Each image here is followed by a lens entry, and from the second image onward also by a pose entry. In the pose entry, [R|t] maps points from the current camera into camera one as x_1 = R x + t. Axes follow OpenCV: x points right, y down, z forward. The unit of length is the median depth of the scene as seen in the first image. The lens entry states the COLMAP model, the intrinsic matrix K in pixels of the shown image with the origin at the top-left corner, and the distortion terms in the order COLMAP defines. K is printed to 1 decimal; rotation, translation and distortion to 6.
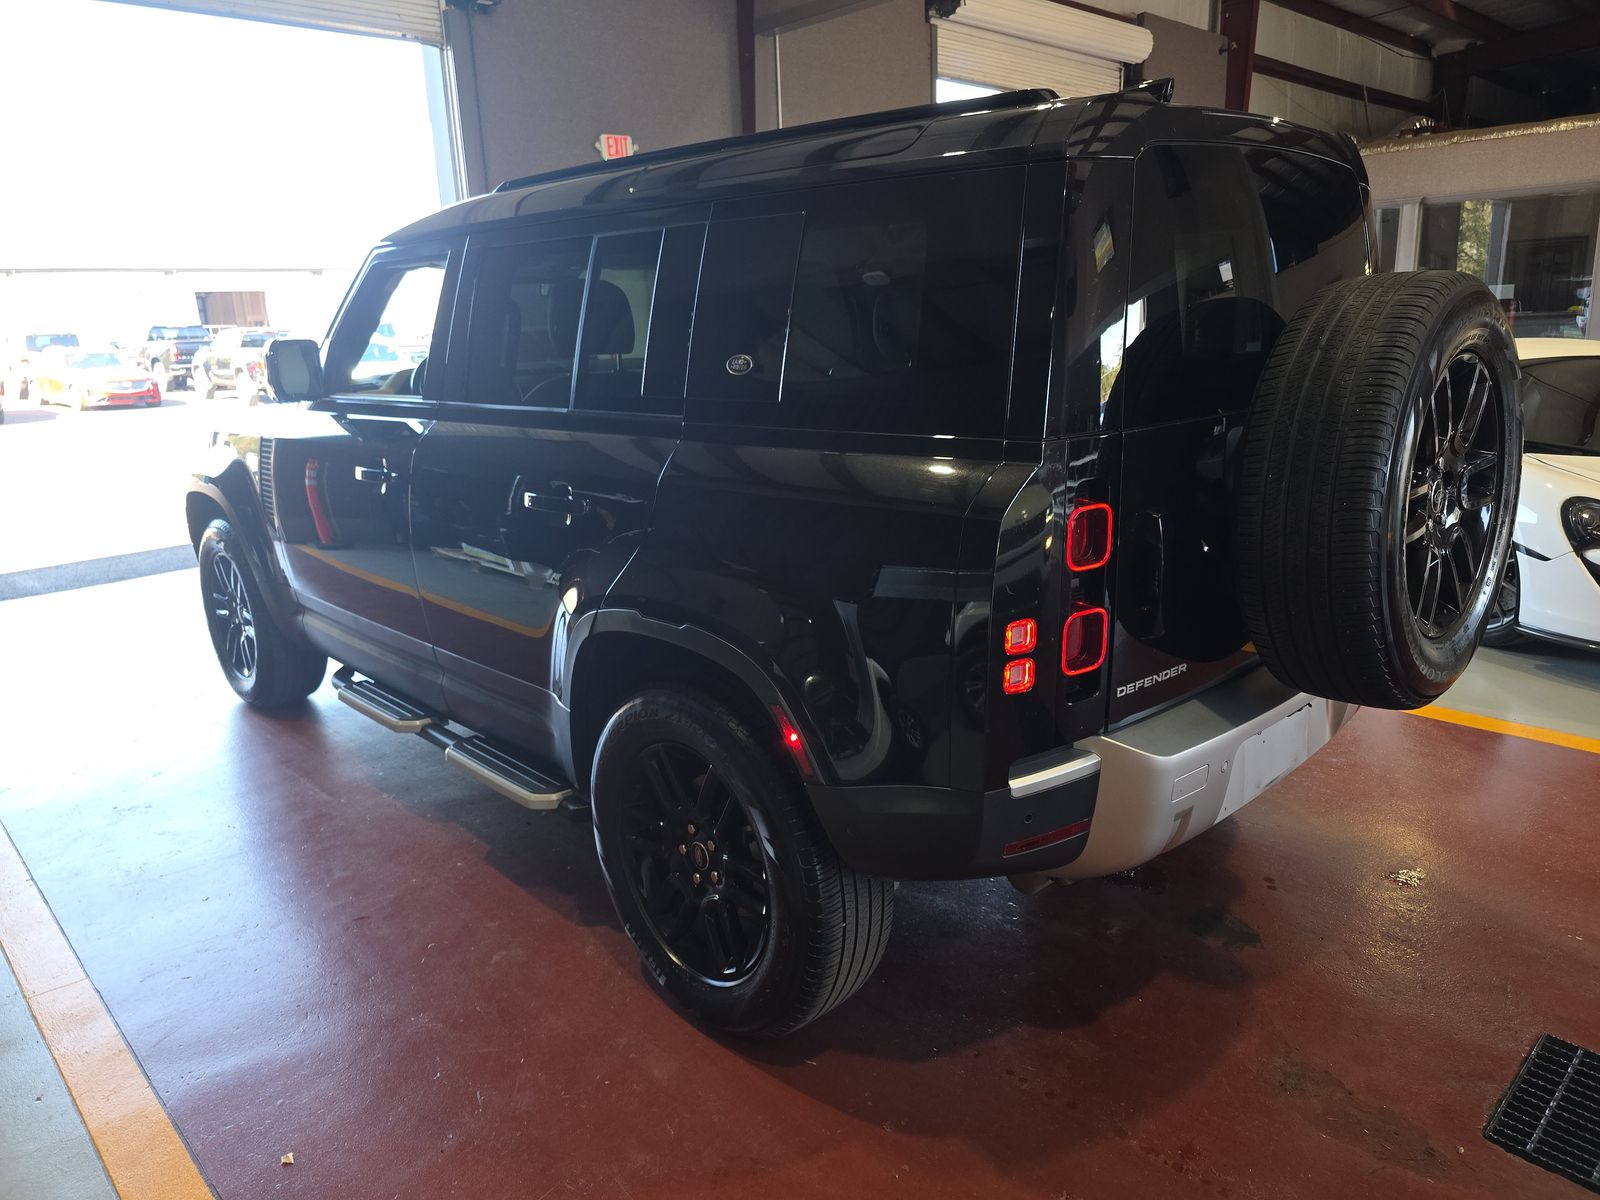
lens RADIAL K [[1102.5, 0, 798.8], [0, 1102.5, 595.4], [0, 0, 1]] dist [0.052807, -0.010691]
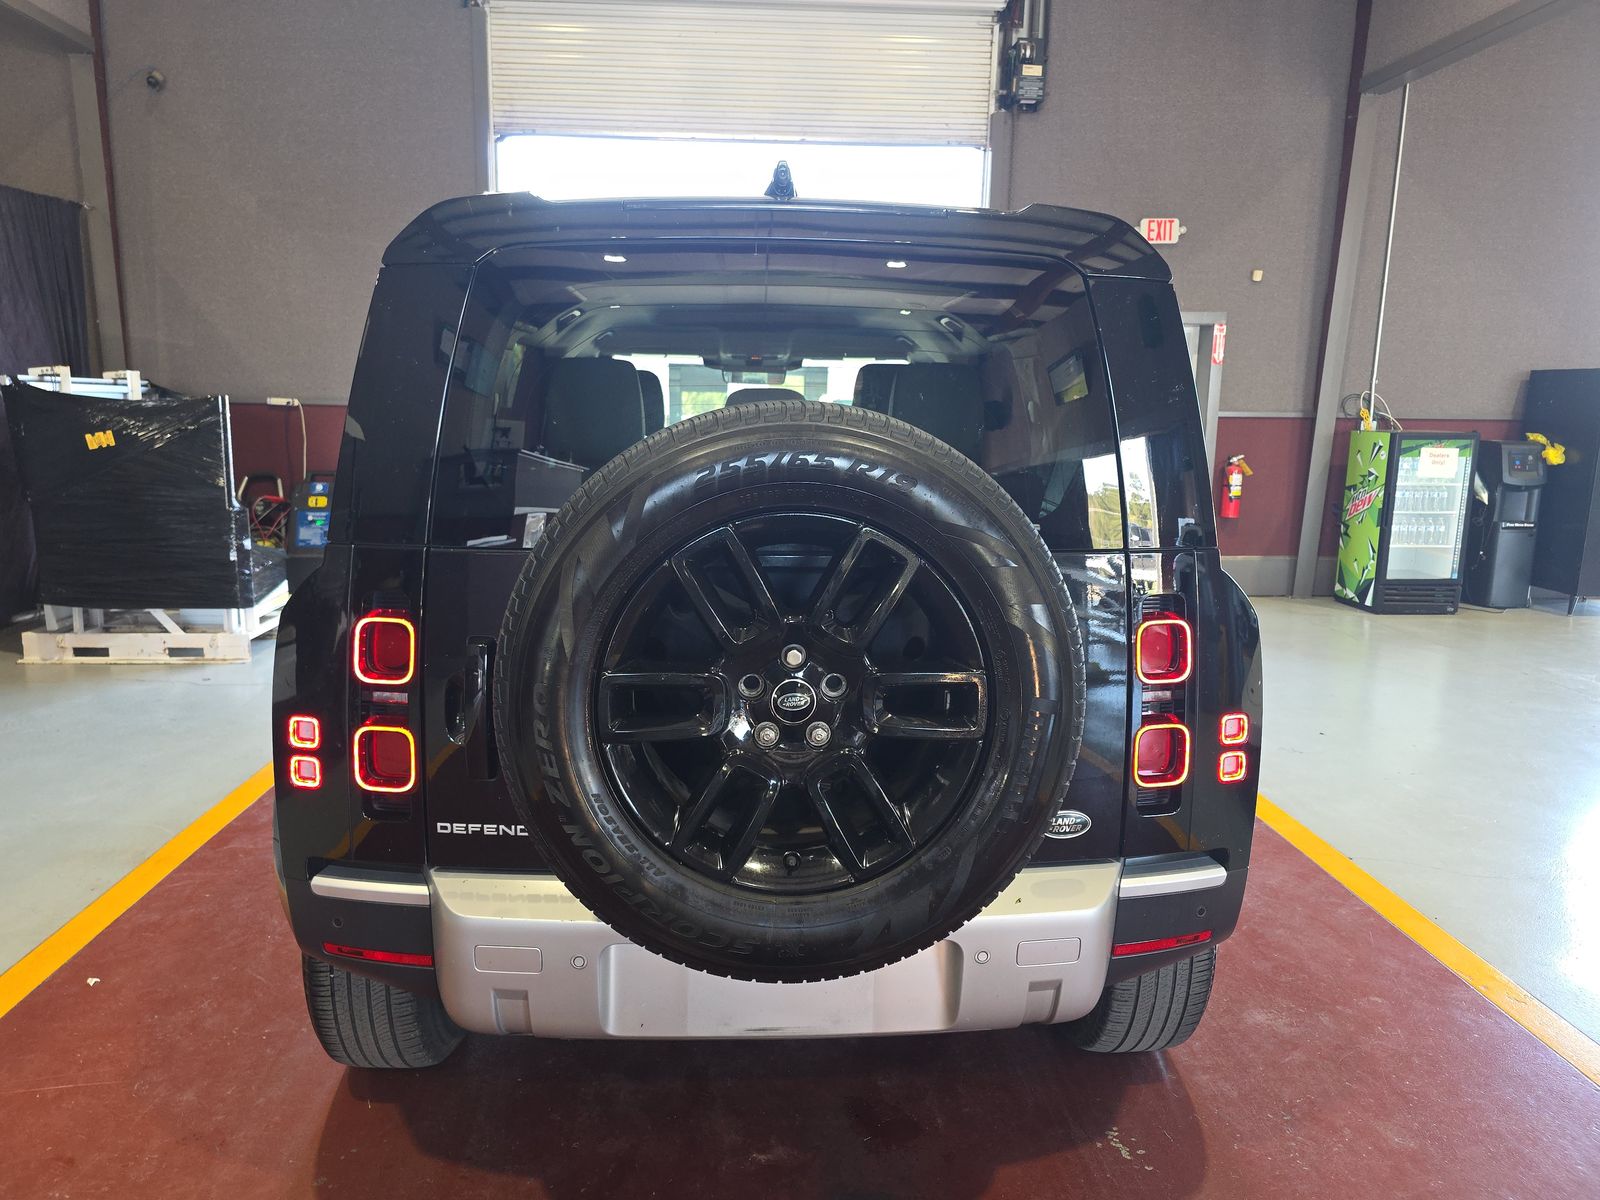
lens RADIAL K [[1102.5, 0, 799.8], [0, 1102.5, 602.0], [0, 0, 1]] dist [0.052807, -0.010691]
pose [[0.749117, 0.178812, -0.637847, 0.304525], [-0.215727, 0.976242, 0.020317, -0.051369], [0.626327, 0.122381, 0.769895, 0.126606]]
